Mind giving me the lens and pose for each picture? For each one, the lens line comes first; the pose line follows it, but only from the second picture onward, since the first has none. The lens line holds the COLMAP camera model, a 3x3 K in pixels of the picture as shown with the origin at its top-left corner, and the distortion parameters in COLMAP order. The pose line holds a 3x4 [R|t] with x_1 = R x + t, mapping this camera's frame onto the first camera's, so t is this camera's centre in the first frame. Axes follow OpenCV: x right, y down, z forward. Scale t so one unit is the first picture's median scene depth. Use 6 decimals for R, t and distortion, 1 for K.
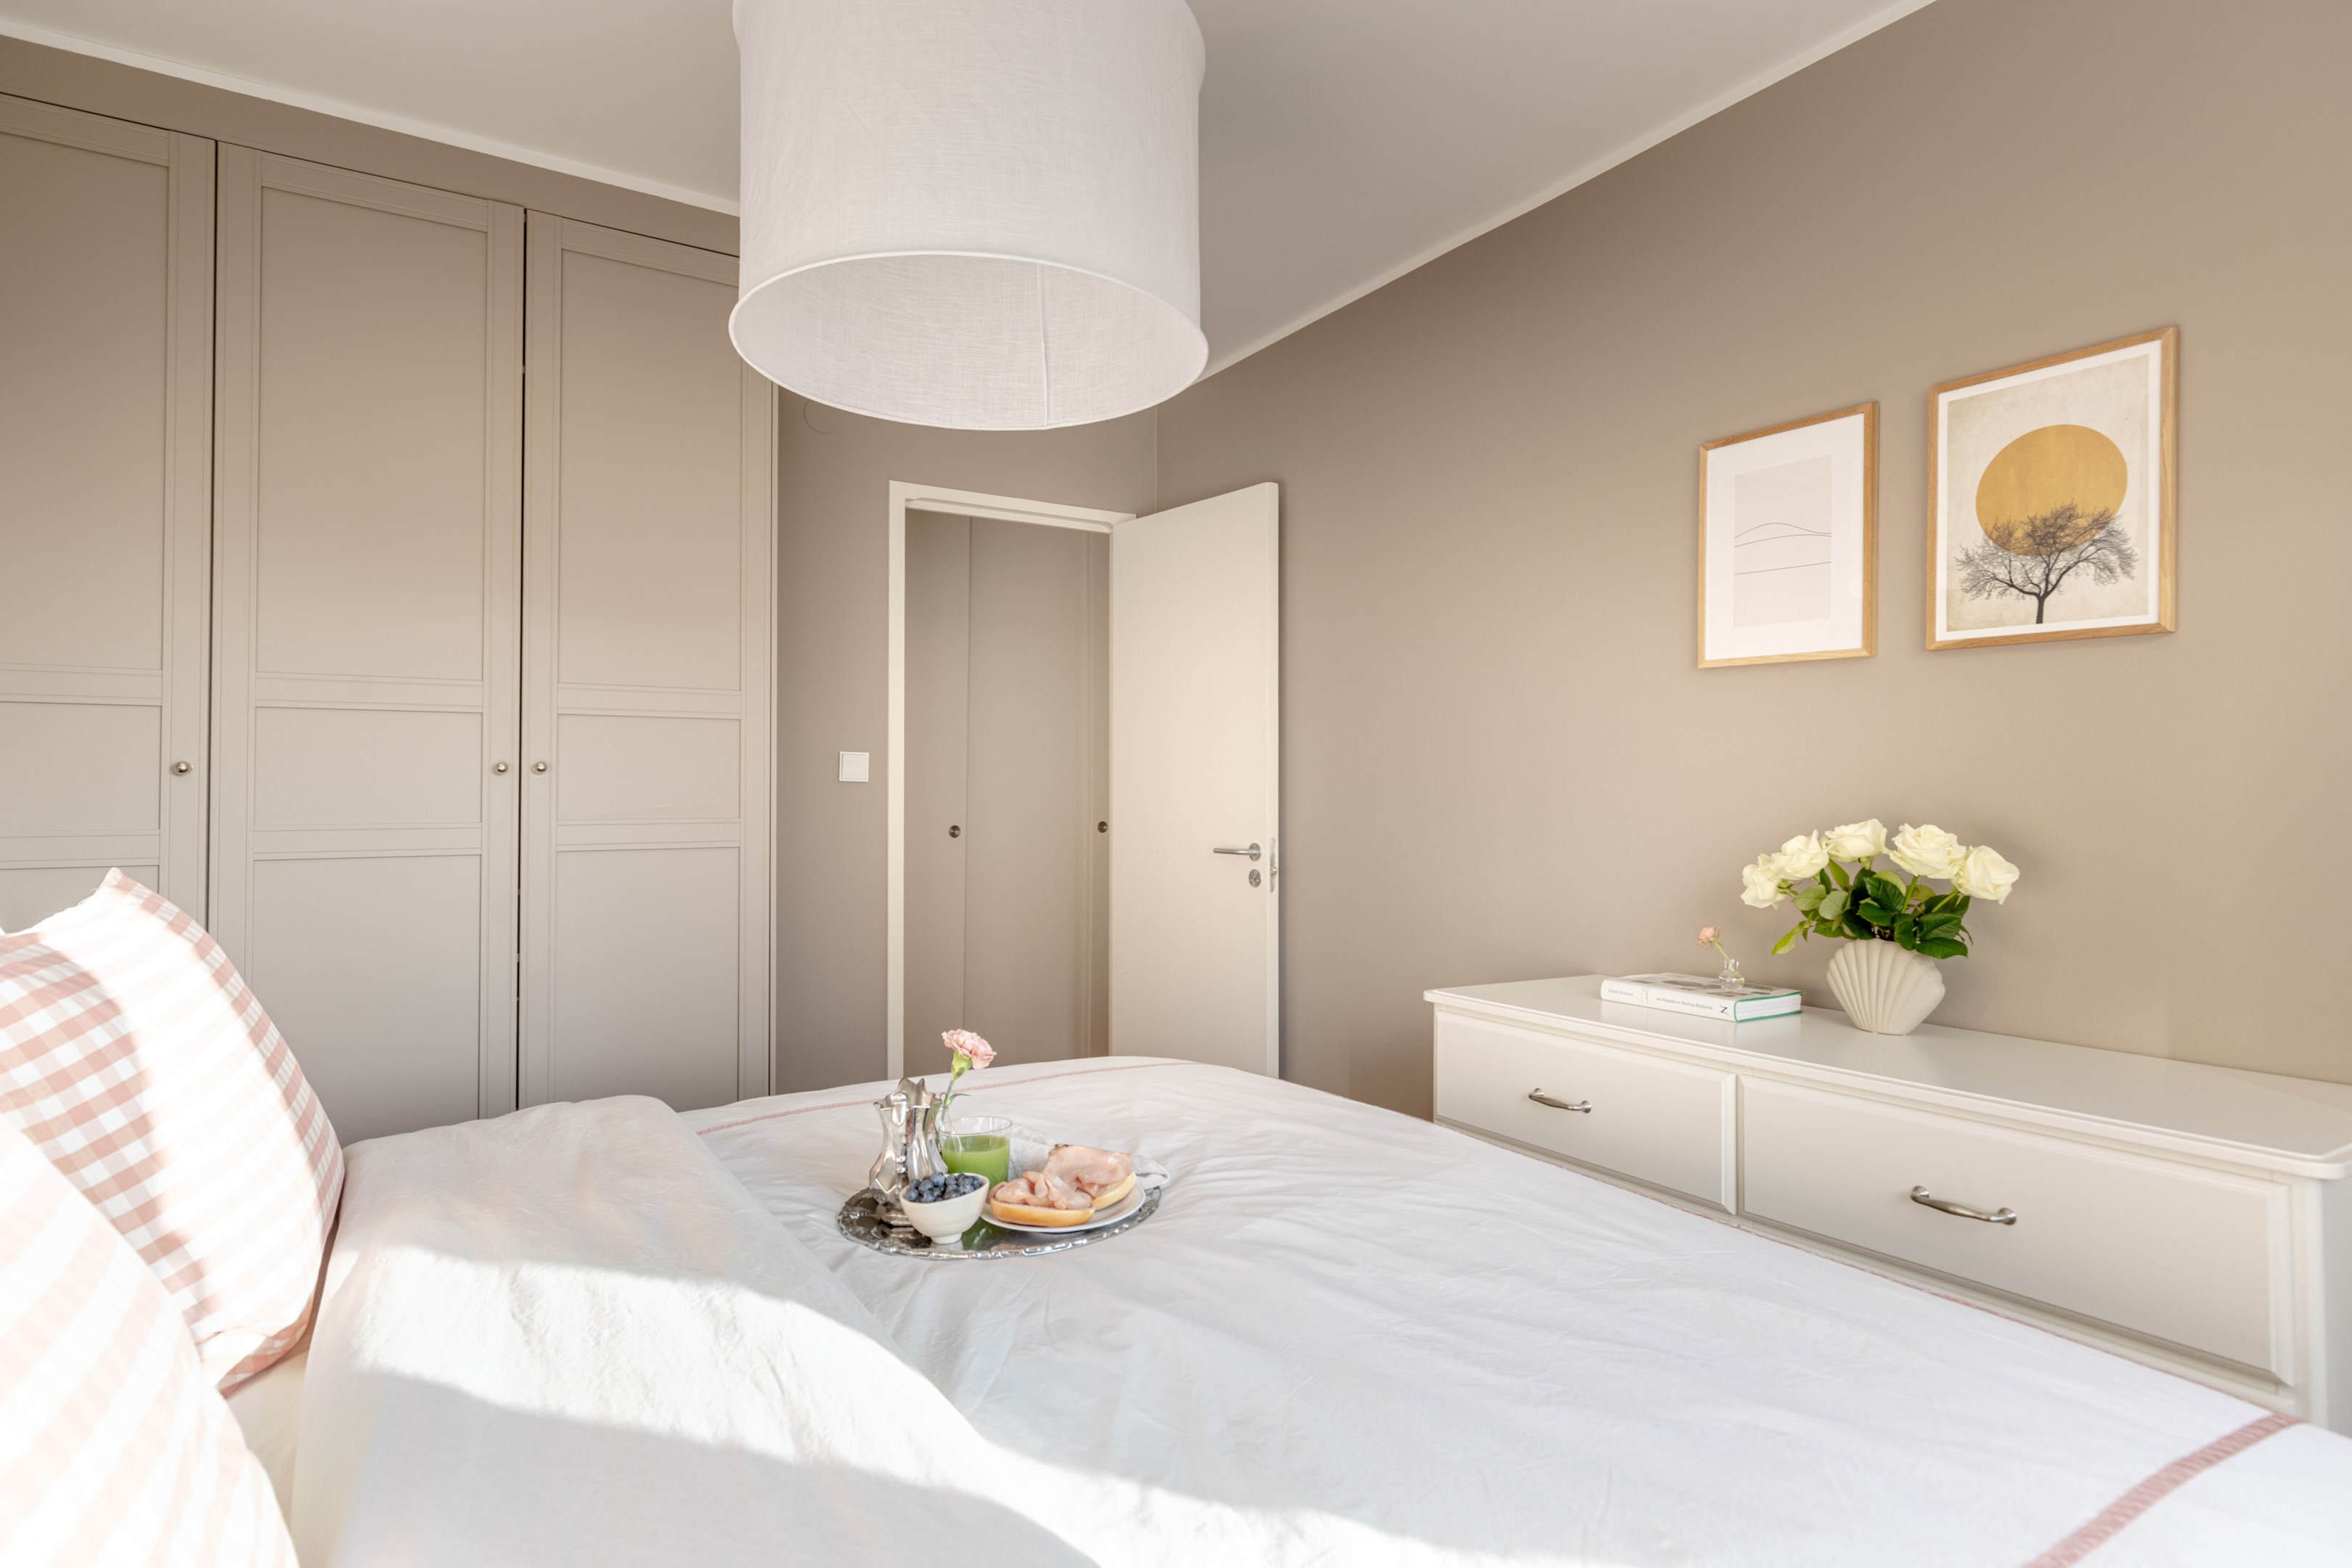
lens RADIAL K [[1224.6, 0, 1187.8], [0, 1224.6, 772.6], [0, 0, 1]] dist [0.002141, -0.000111]
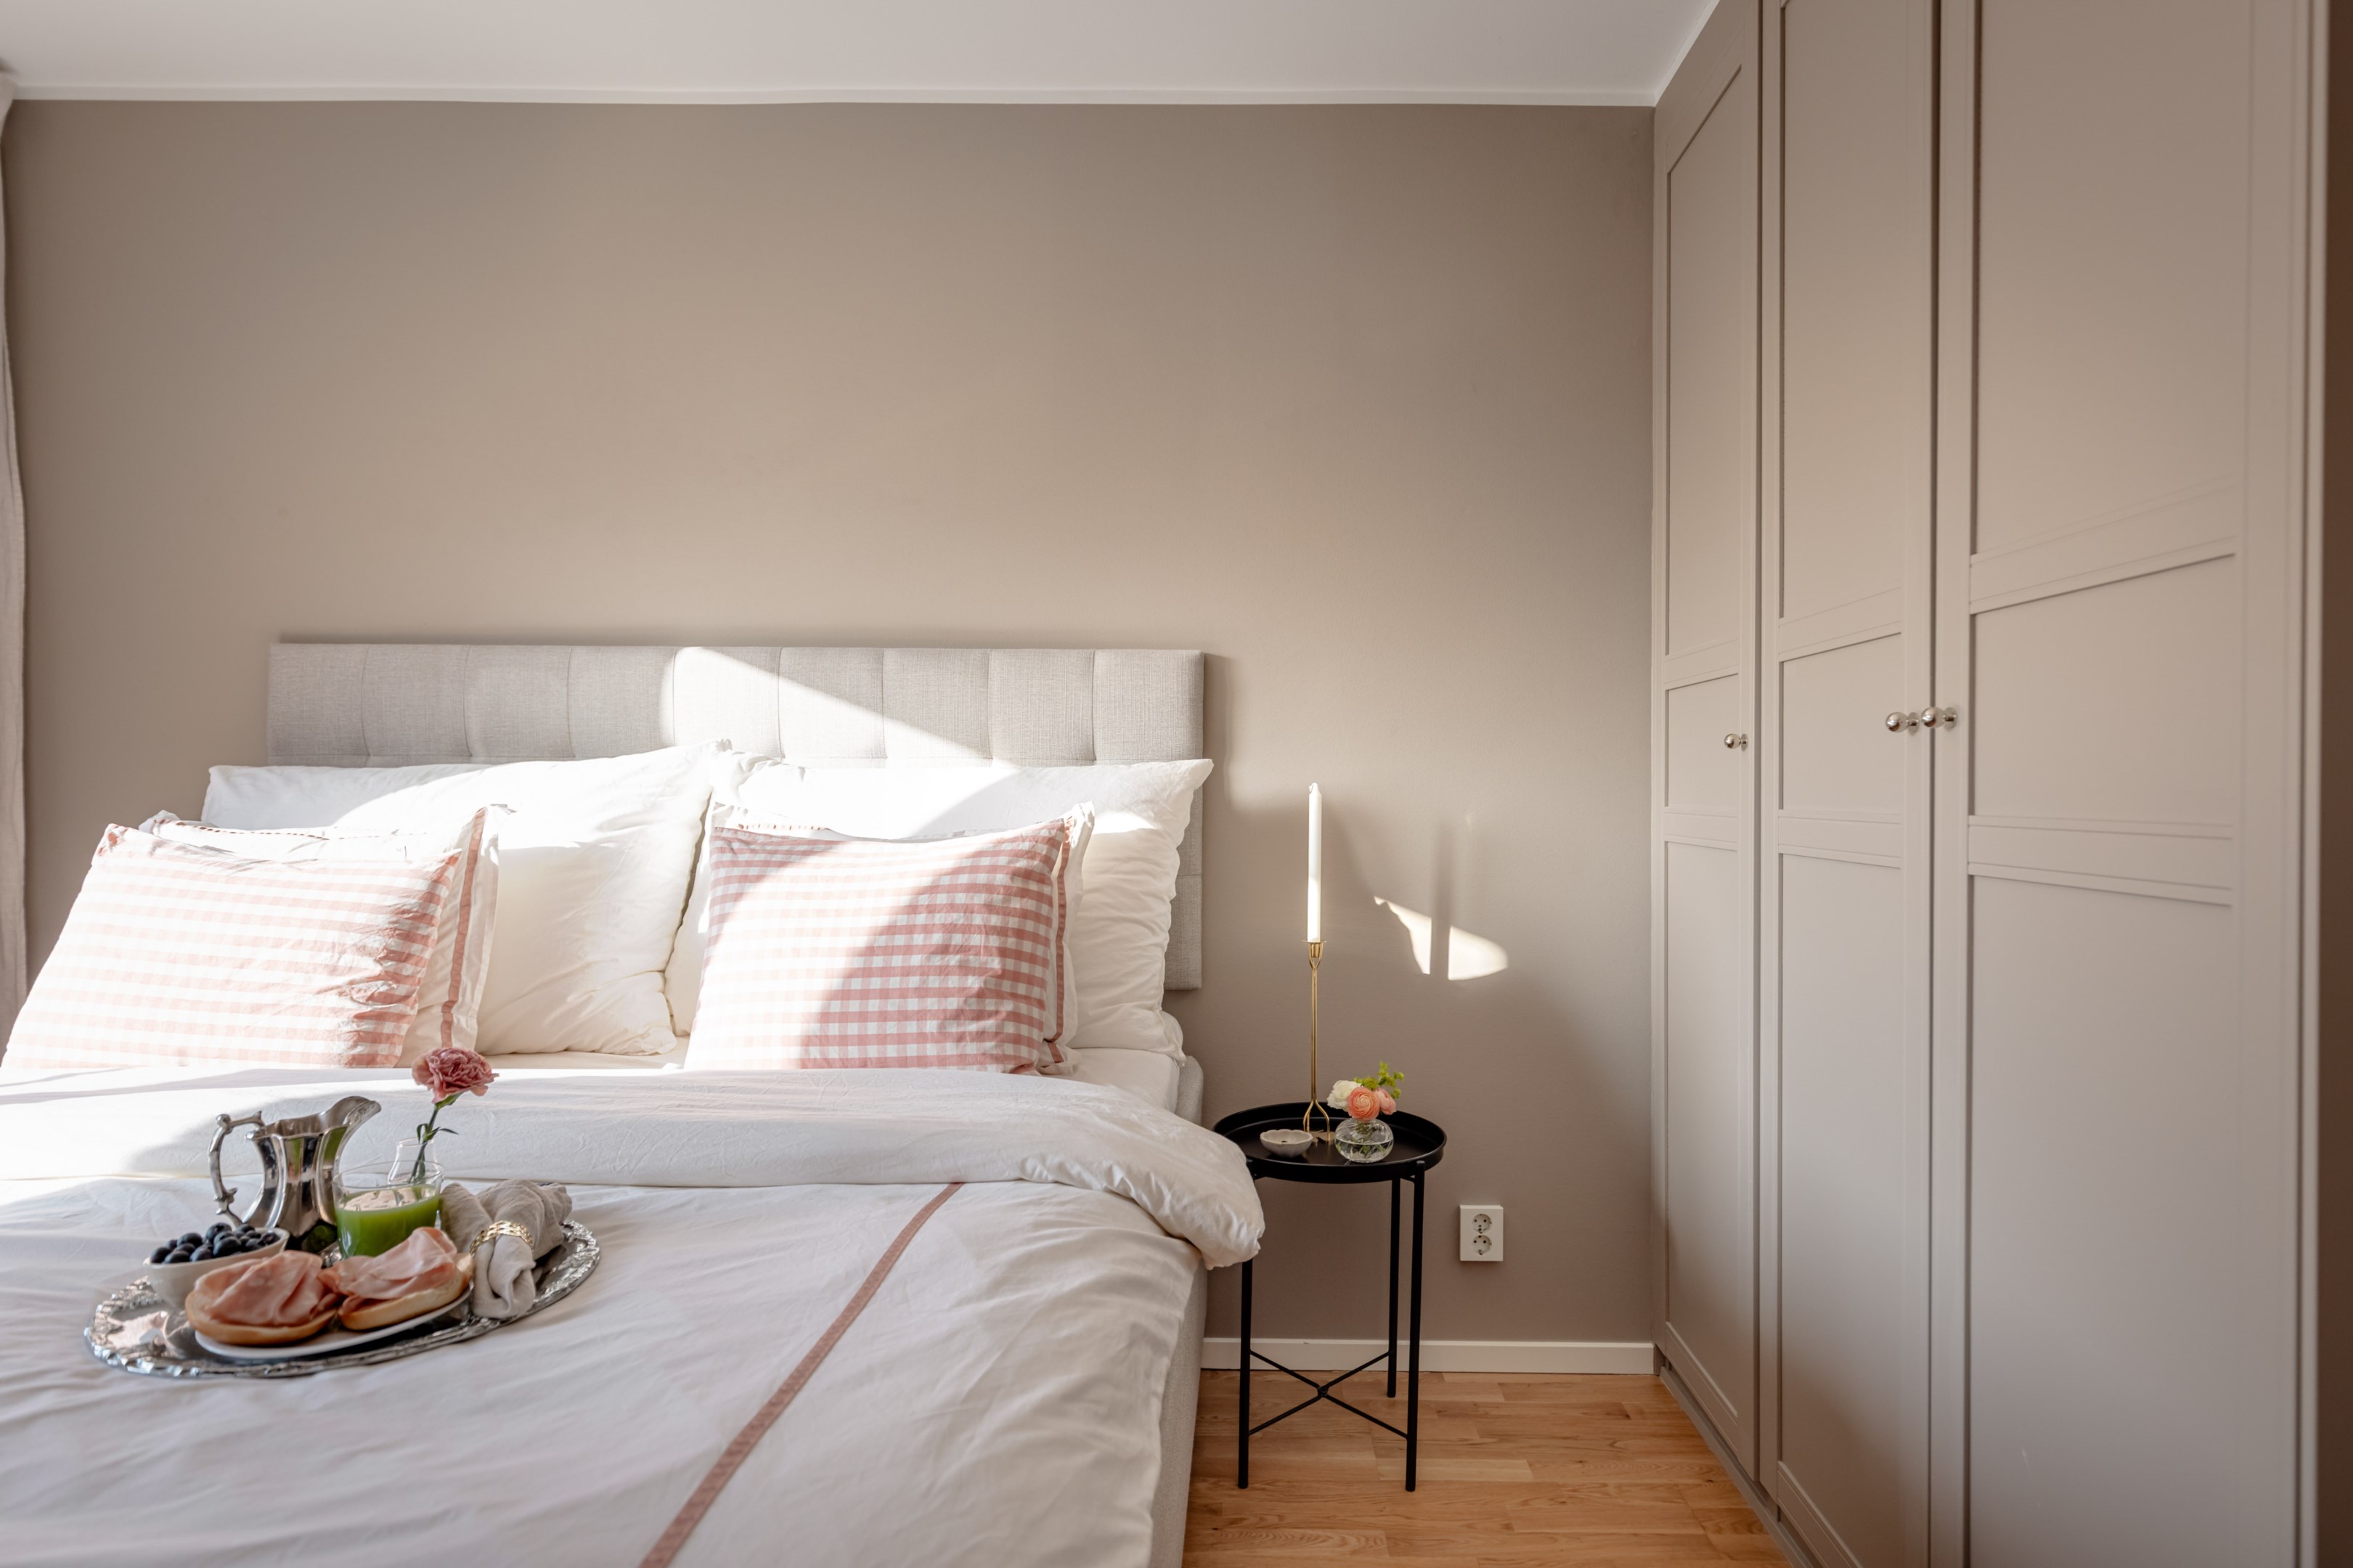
lens RADIAL K [[1267.4, 0, 1239.3], [0, 1267.4, 789.0], [0, 0, 1]] dist [0.000864, -0.000762]
pose [[-0.540758, -0.004778, -0.841165, 0.134499], [0.006462, 0.999931, -0.009834, 0.036780], [0.841153, -0.010753, -0.540690, 1.179976]]
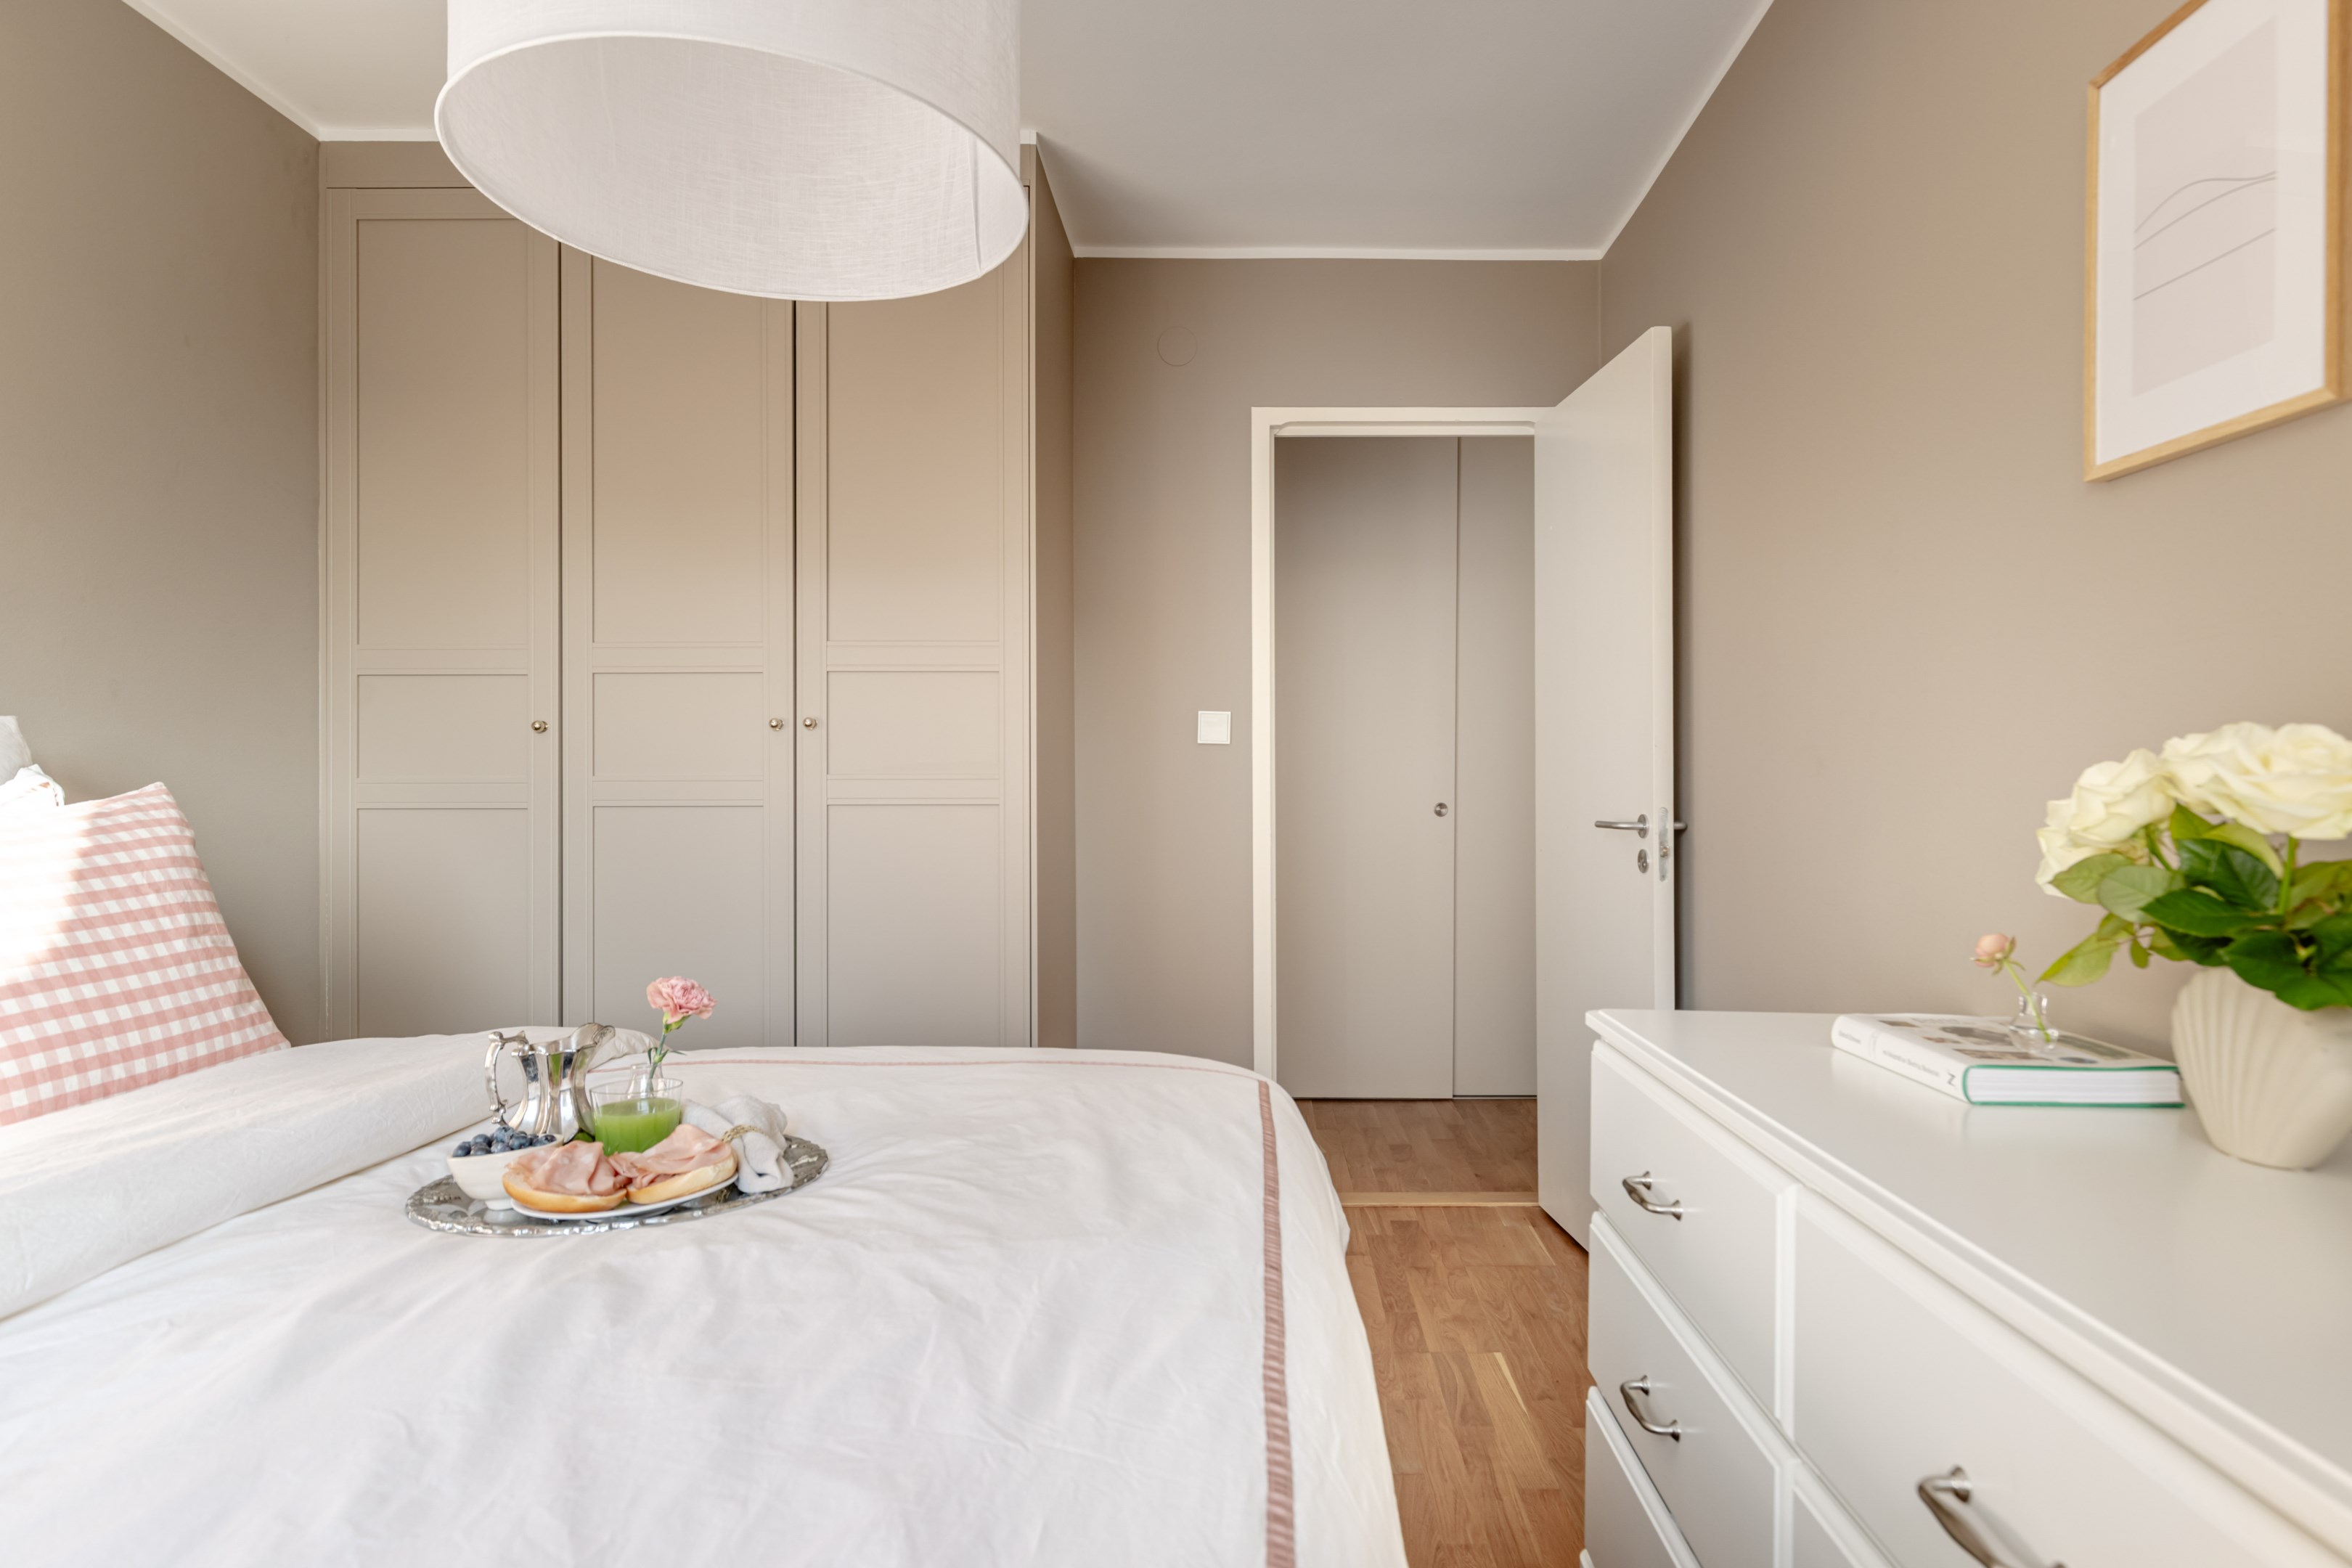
lens RADIAL K [[1320.4, 0, 1249.9], [0, 1320.4, 781.7], [0, 0, 1]] dist [0.000642, 0.000469]
pose [[0.842782, -0.003808, -0.538242, 0.437002], [0.007925, 0.999954, 0.005334, 0.047843], [0.538197, -0.008762, 0.842773, 0.293202]]
